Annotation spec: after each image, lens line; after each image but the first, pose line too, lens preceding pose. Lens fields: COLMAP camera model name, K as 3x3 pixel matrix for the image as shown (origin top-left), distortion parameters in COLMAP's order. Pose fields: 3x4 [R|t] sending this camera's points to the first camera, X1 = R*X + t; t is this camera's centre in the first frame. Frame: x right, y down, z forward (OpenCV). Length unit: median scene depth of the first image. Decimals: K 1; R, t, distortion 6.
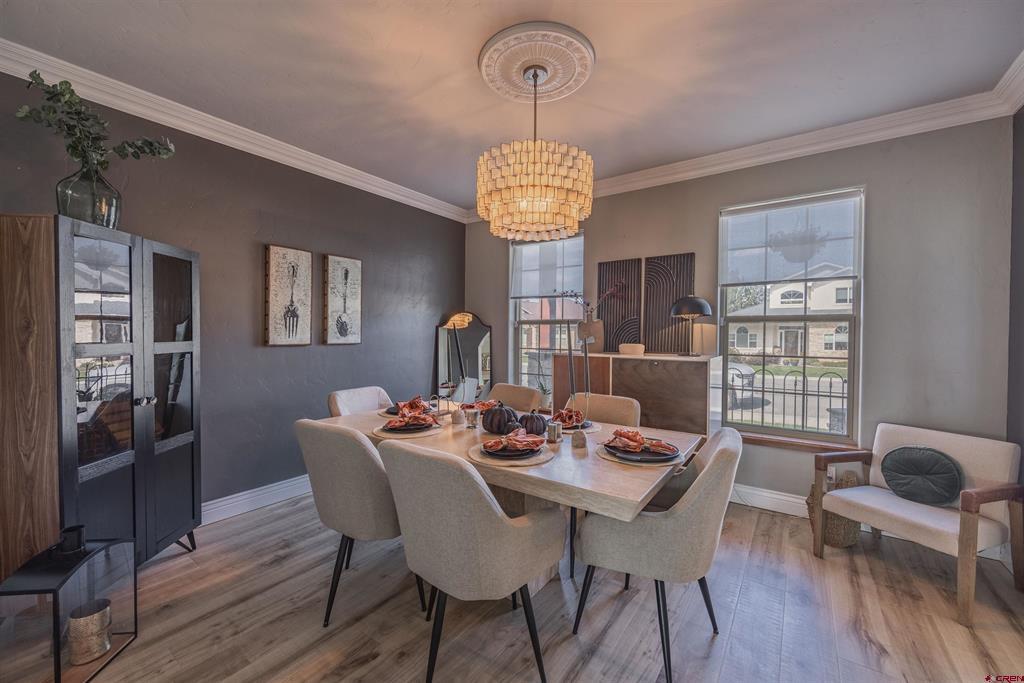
lens RADIAL K [[386.4, 0, 512.0], [0, 386.4, 341.5], [0, 0, 1]] dist [-0.001198, -0.000480]
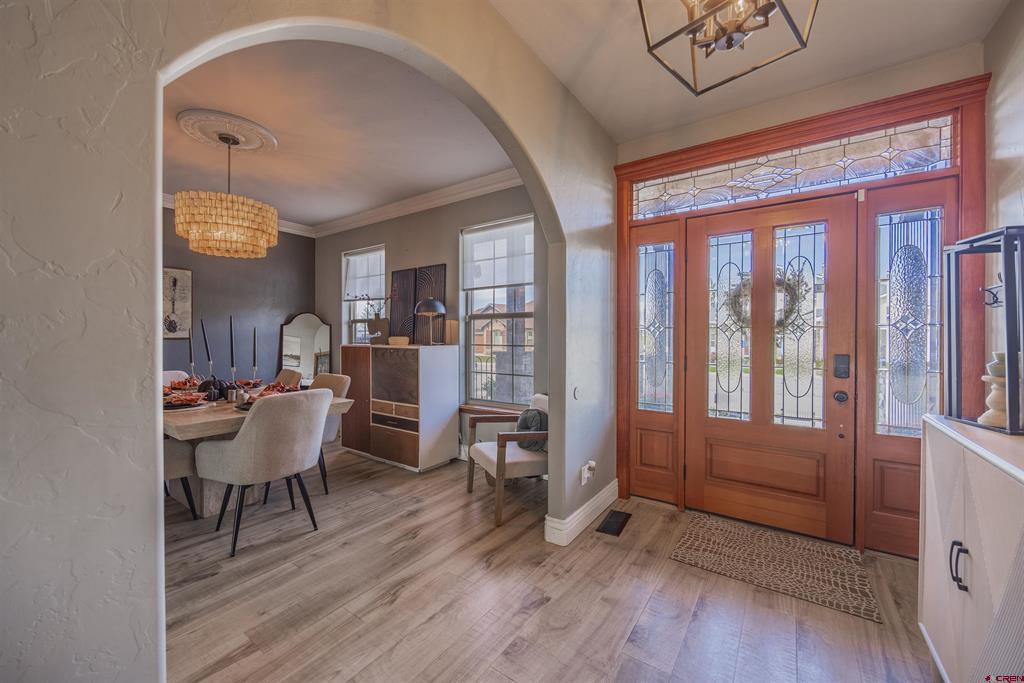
lens RADIAL K [[386.4, 0, 512.0], [0, 386.4, 341.5], [0, 0, 1]] dist [-0.001198, -0.000480]
pose [[0.999980, -0.005335, -0.003332, 0.683715], [0.005310, 0.999957, -0.007557, 0.032969], [0.003372, 0.007539, 0.999966, -0.247473]]
